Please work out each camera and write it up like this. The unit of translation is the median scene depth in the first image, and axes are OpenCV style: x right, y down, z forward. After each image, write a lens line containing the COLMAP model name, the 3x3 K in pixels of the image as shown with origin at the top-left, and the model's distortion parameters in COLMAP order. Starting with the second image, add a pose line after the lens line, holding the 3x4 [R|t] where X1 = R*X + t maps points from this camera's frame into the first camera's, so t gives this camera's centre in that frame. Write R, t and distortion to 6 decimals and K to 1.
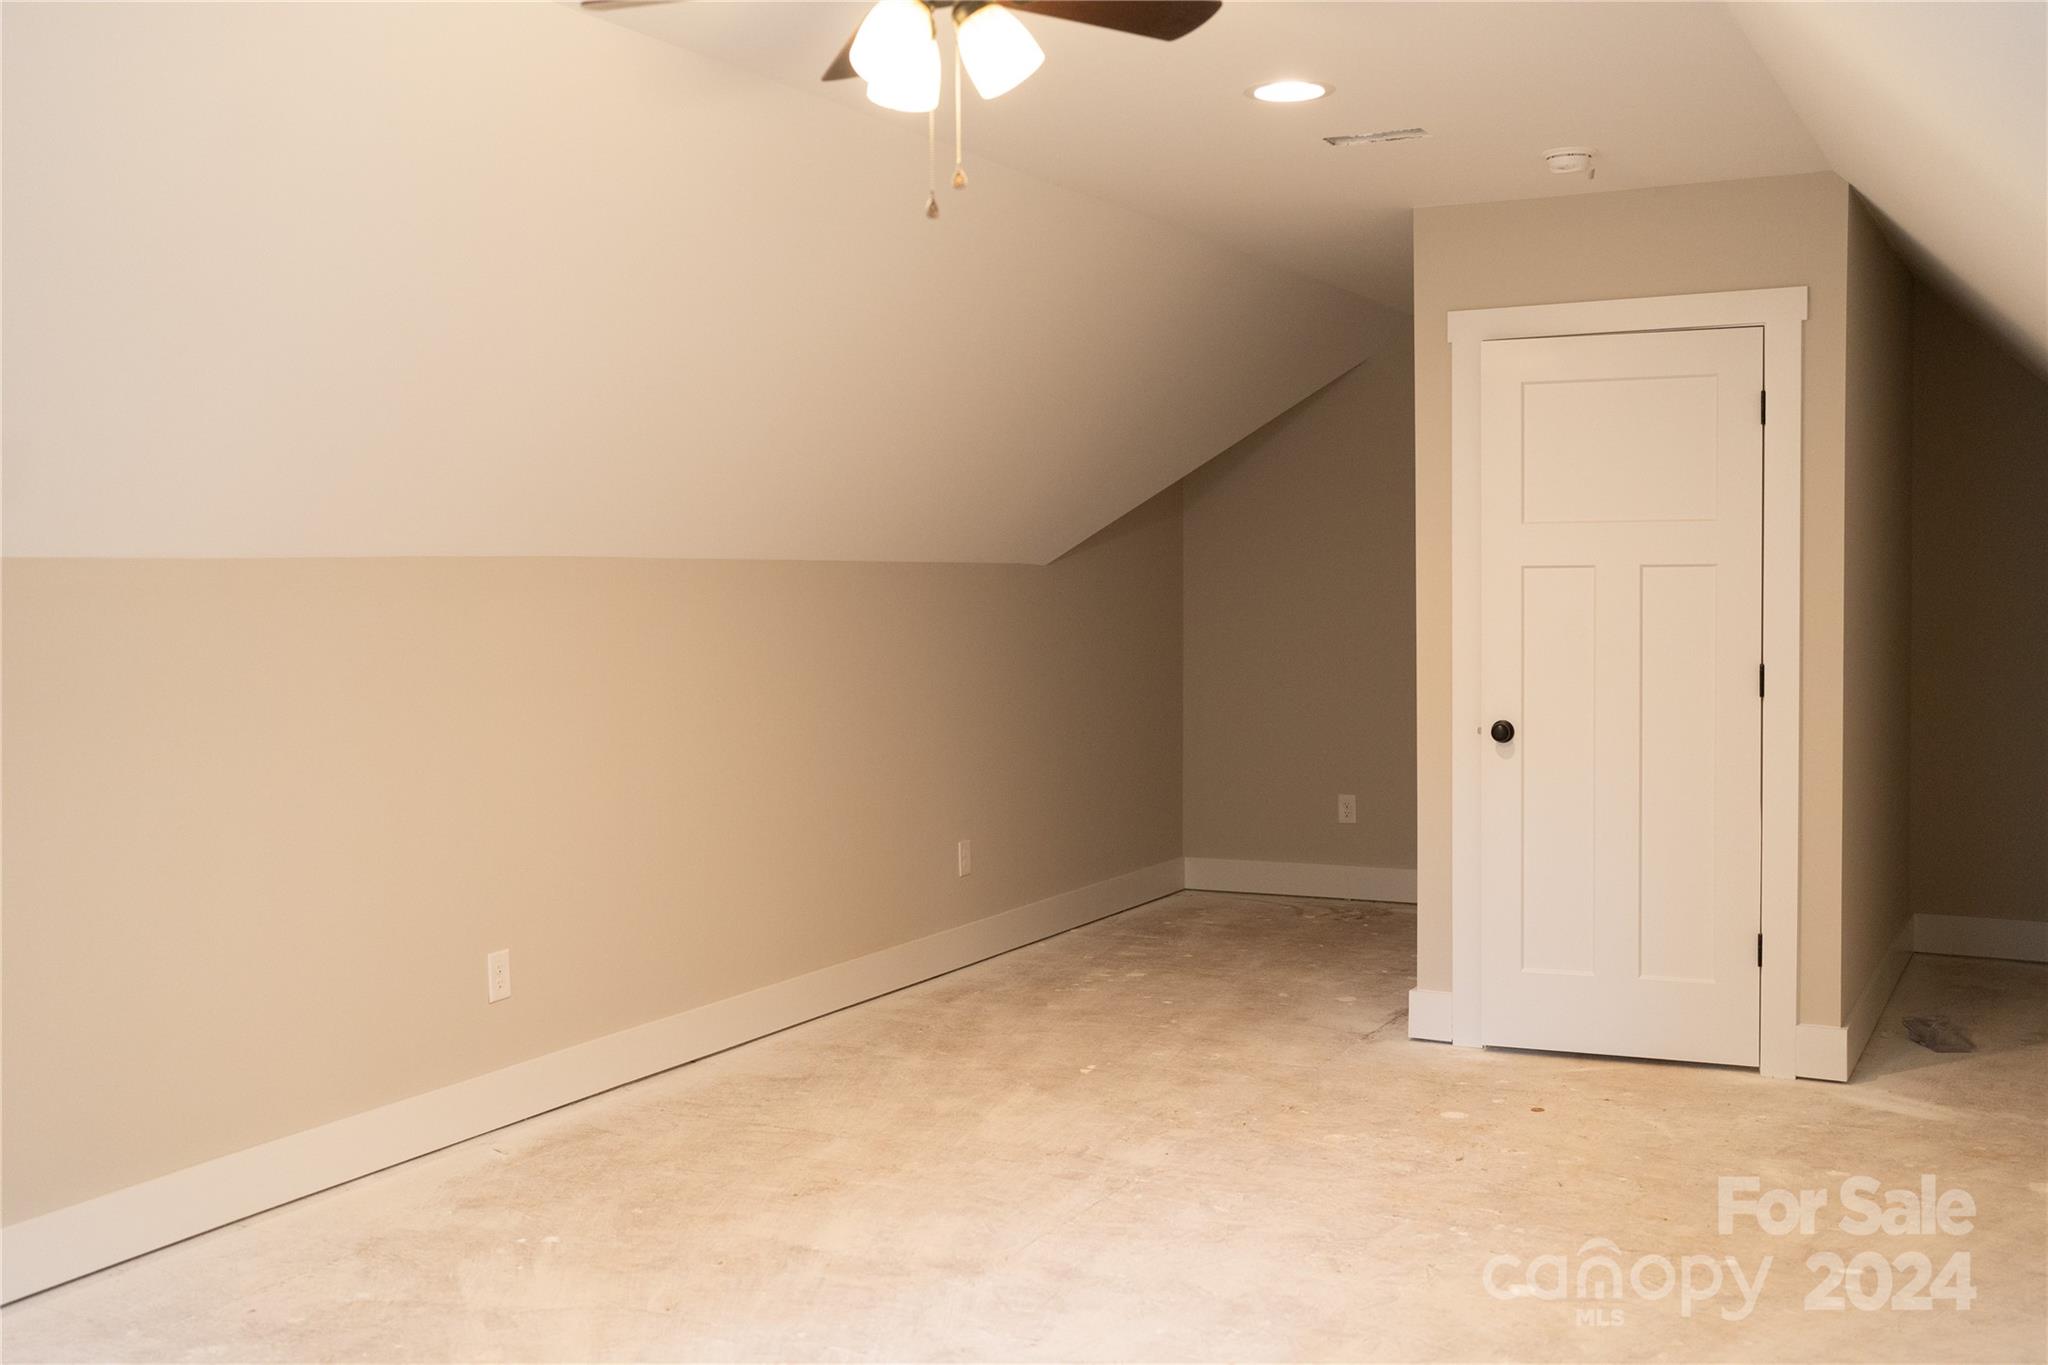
lens RADIAL K [[1986.2, 0, 1013.2], [0, 1986.2, 683.4], [0, 0, 1]] dist [-0.004267, 0.000000]
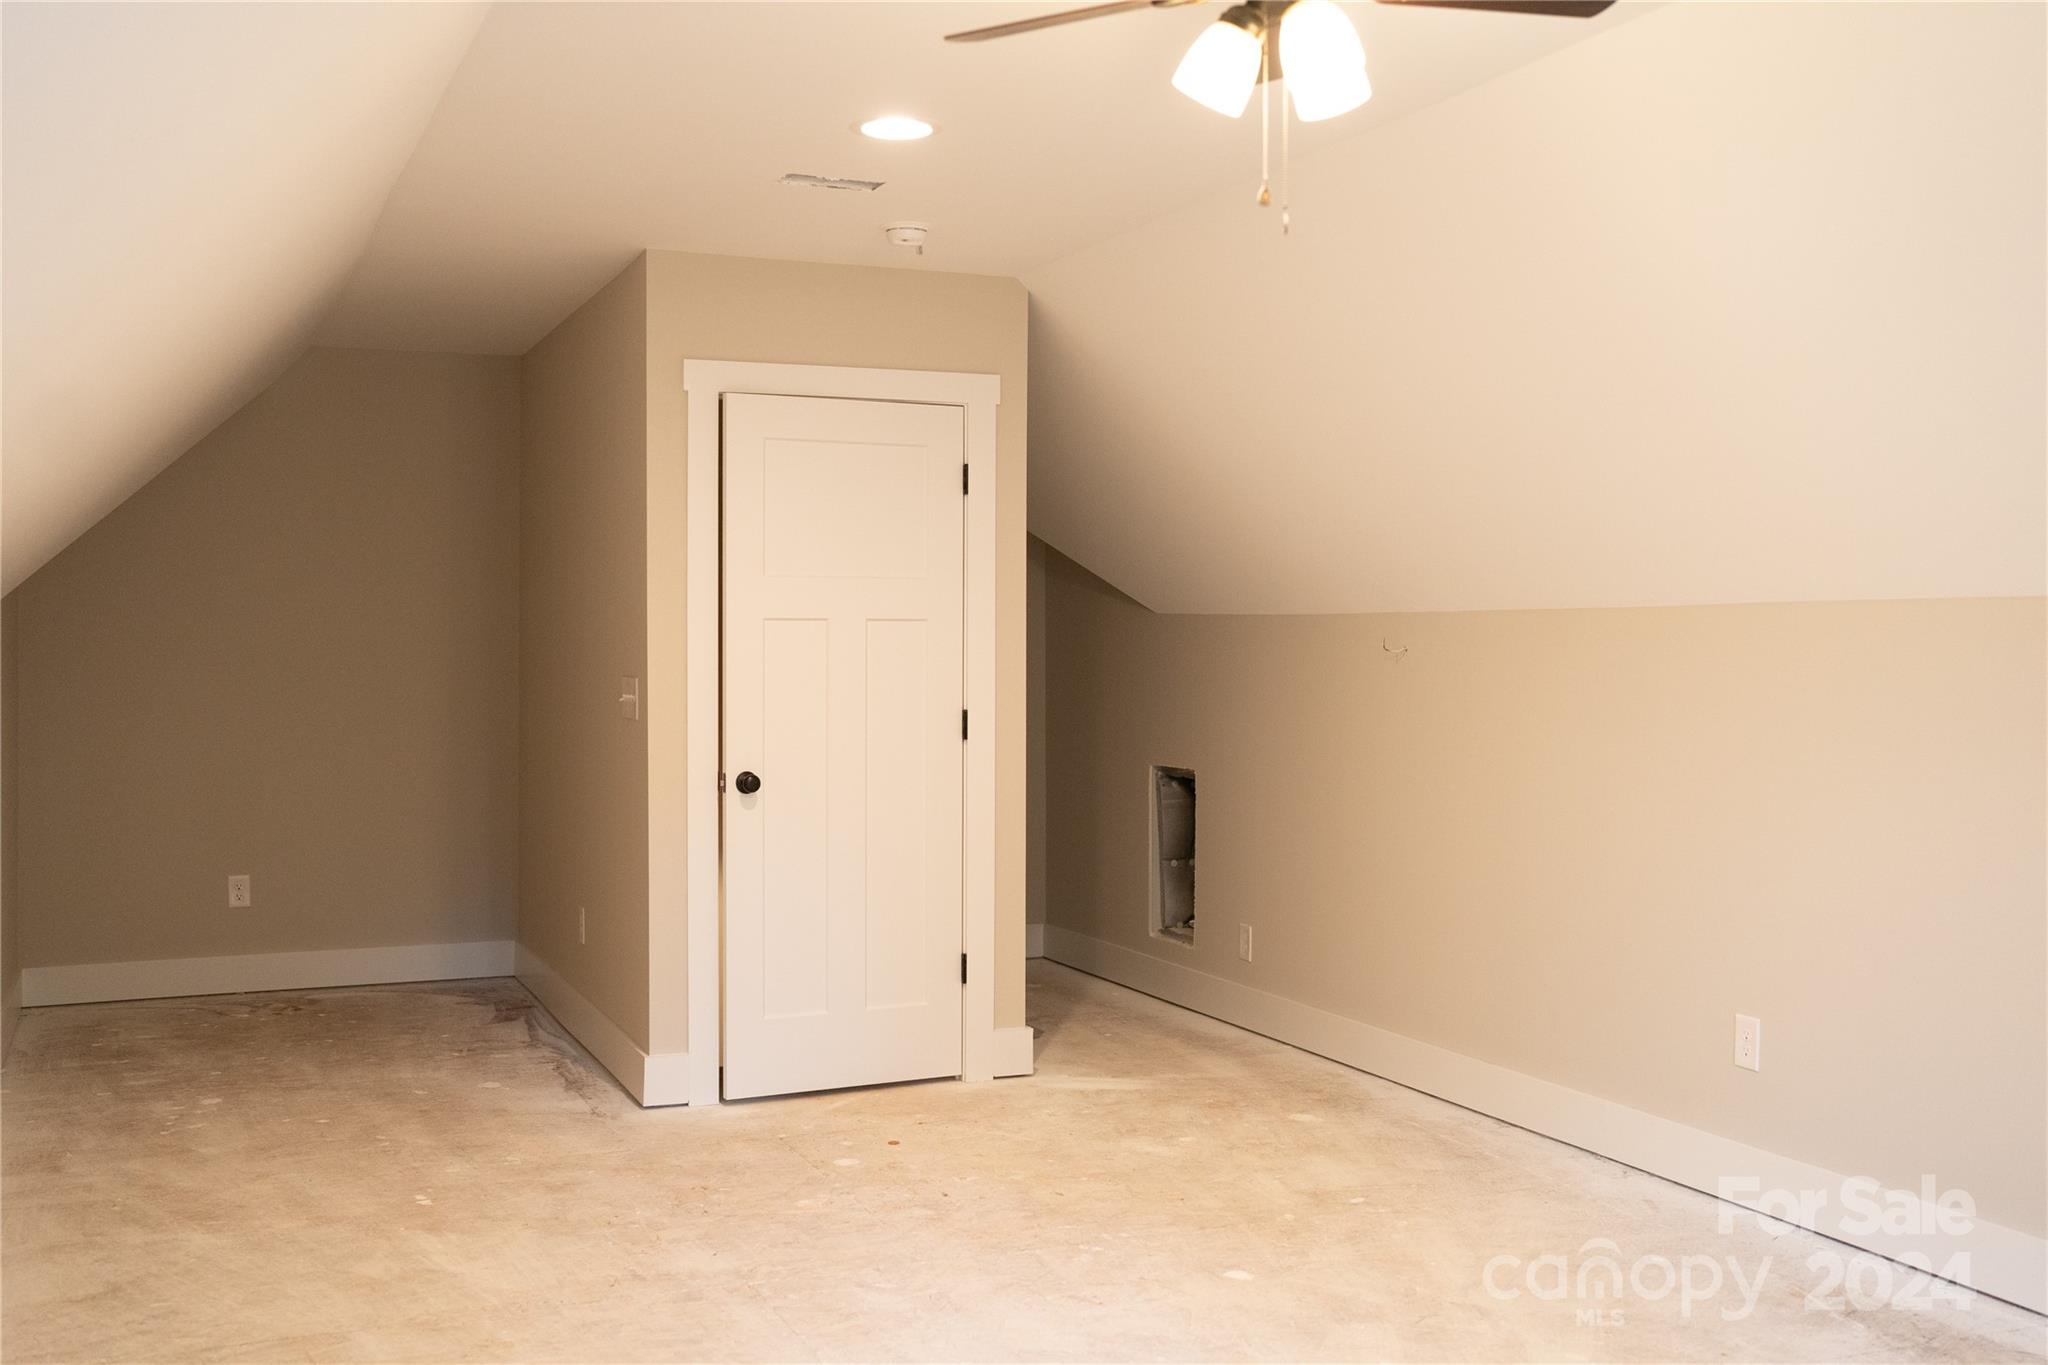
lens RADIAL K [[1986.2, 0, 1016.1], [0, 1986.2, 678.5], [0, 0, 1]] dist [-0.004267, 0.000000]
pose [[0.658935, -0.006504, 0.752171, -0.494720], [0.033580, 0.999220, -0.020778, -0.003044], [-0.751450, 0.038949, 0.658640, 0.276554]]
